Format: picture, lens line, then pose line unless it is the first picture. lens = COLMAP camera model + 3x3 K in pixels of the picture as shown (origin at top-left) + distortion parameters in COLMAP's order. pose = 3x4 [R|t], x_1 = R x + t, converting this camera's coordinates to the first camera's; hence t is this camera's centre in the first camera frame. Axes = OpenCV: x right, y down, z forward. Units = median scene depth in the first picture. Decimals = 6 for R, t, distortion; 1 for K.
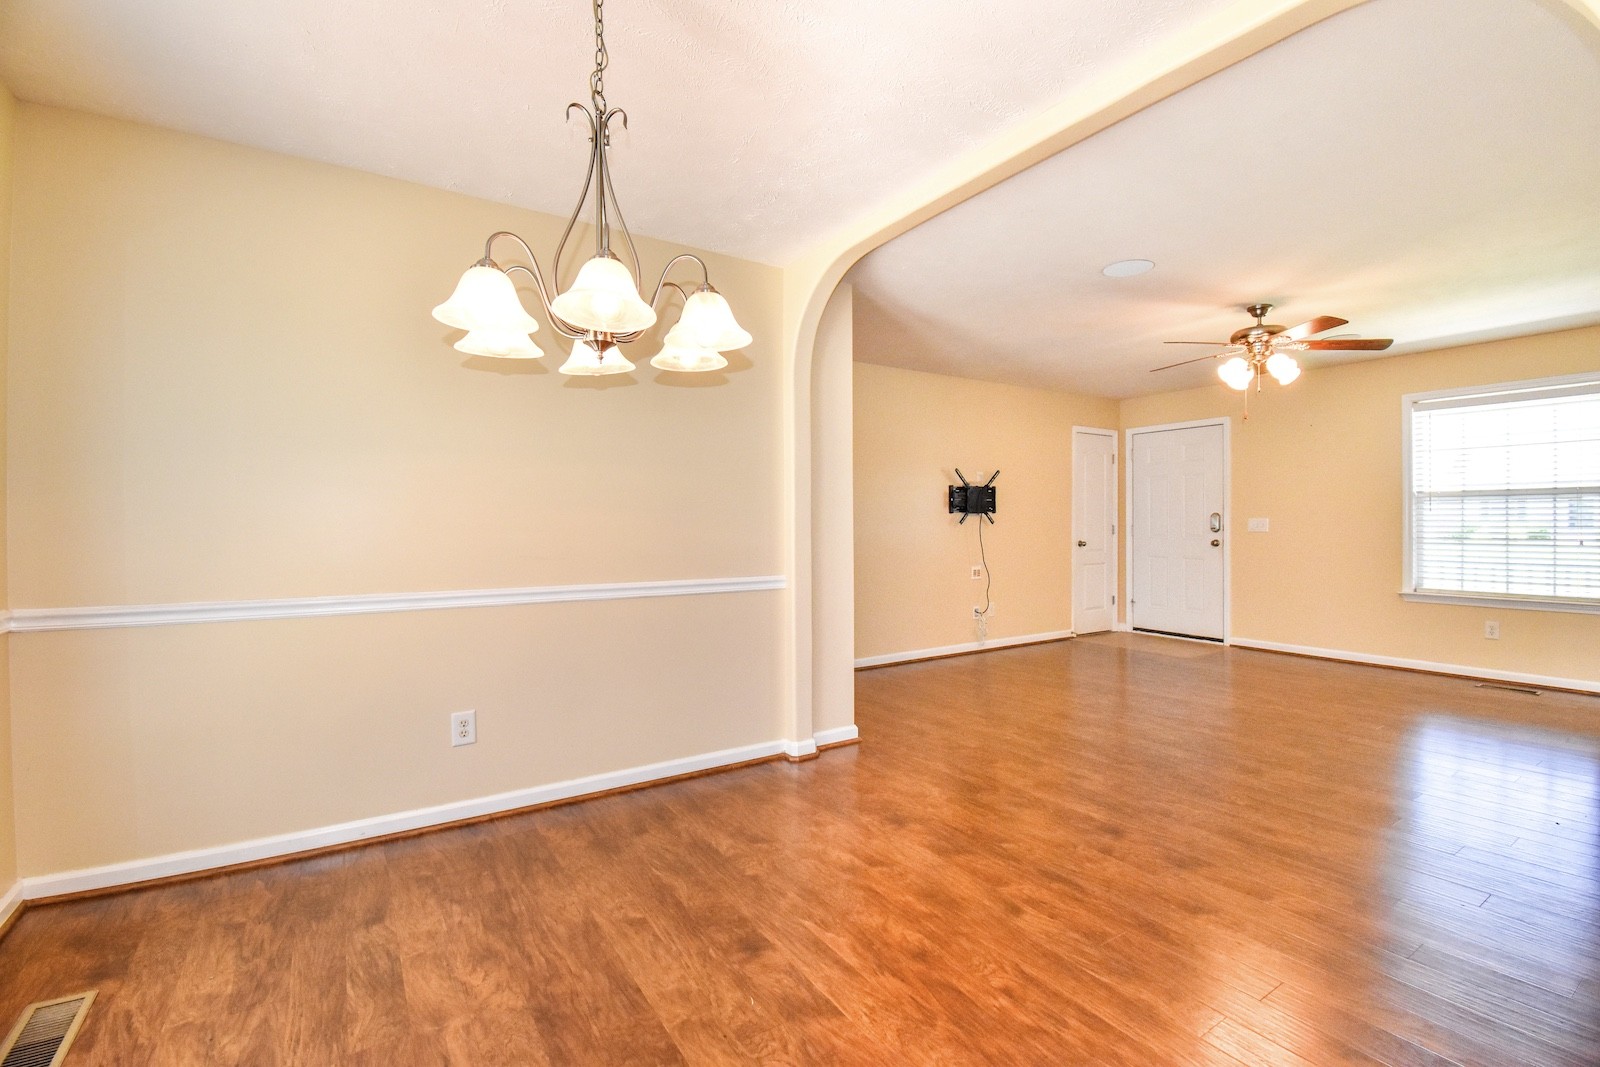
lens RADIAL K [[718.1, 0, 799.2], [0, 718.1, 521.3], [0, 0, 1]] dist [0.037949, -0.035650]
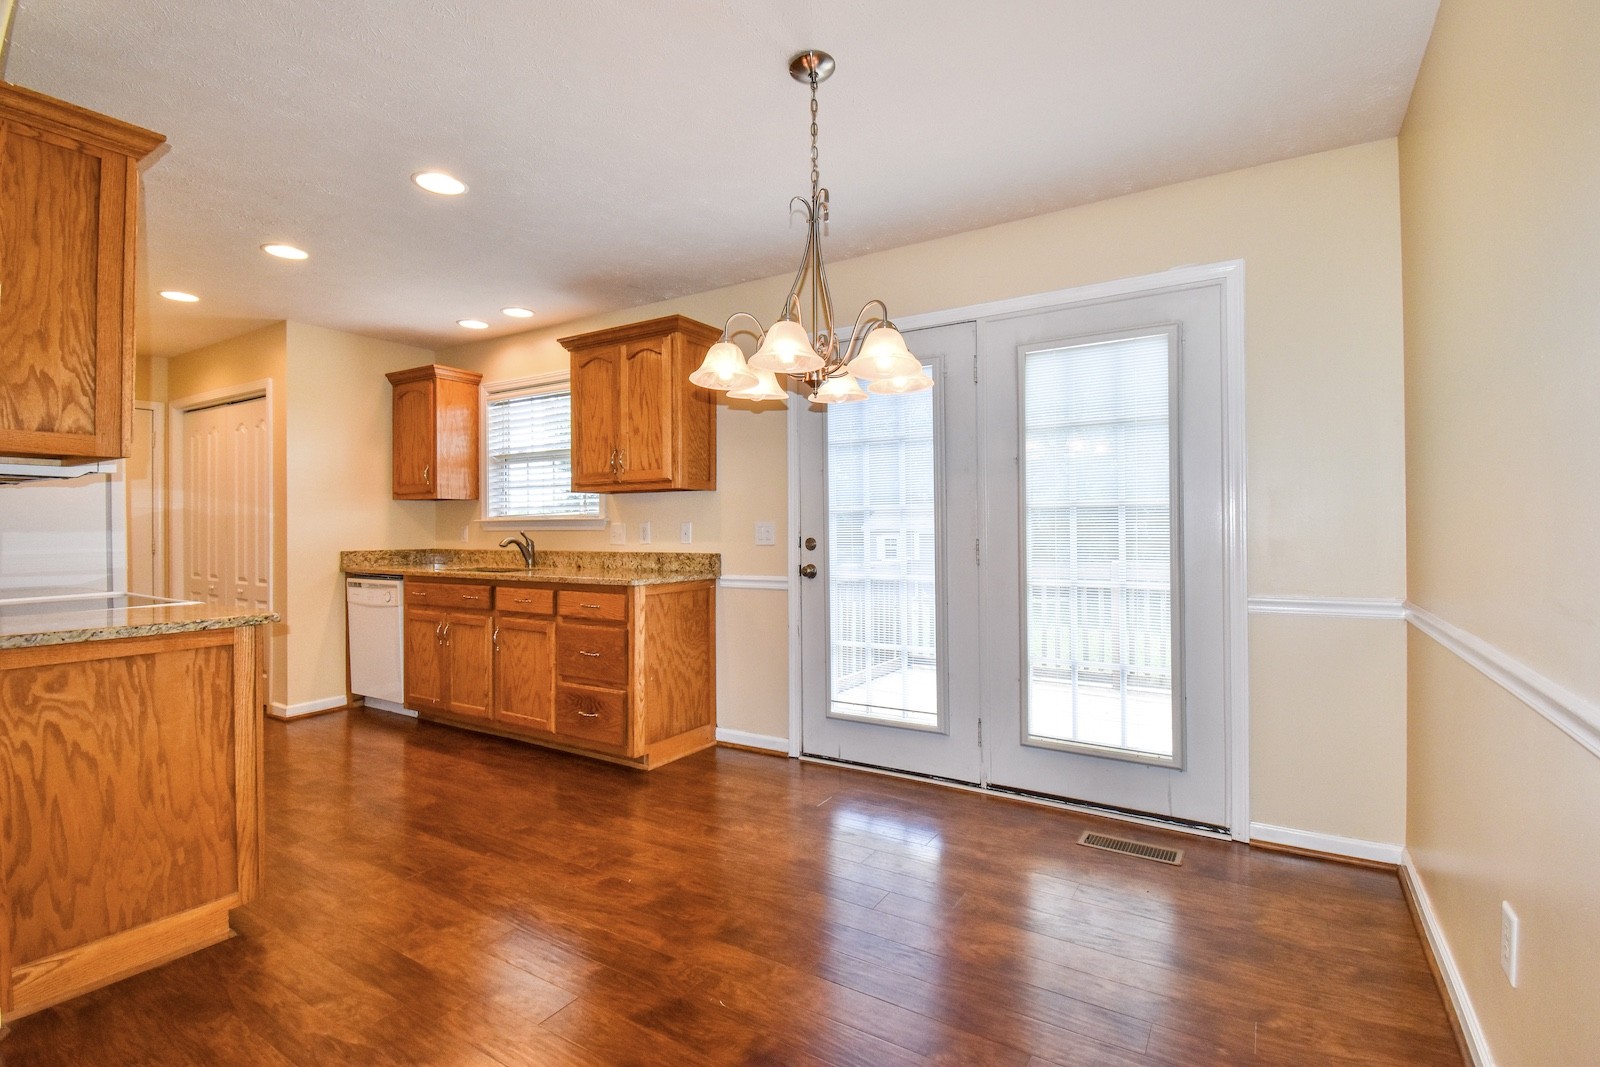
lens RADIAL K [[746.3, 0, 801.1], [0, 746.3, 524.4], [0, 0, 1]] dist [0.011176, -0.021343]
pose [[-0.906802, 0.004723, -0.421529, 0.083462], [0.008792, 0.999932, -0.007710, 0.003472], [0.421464, -0.010697, -0.906782, 0.619959]]
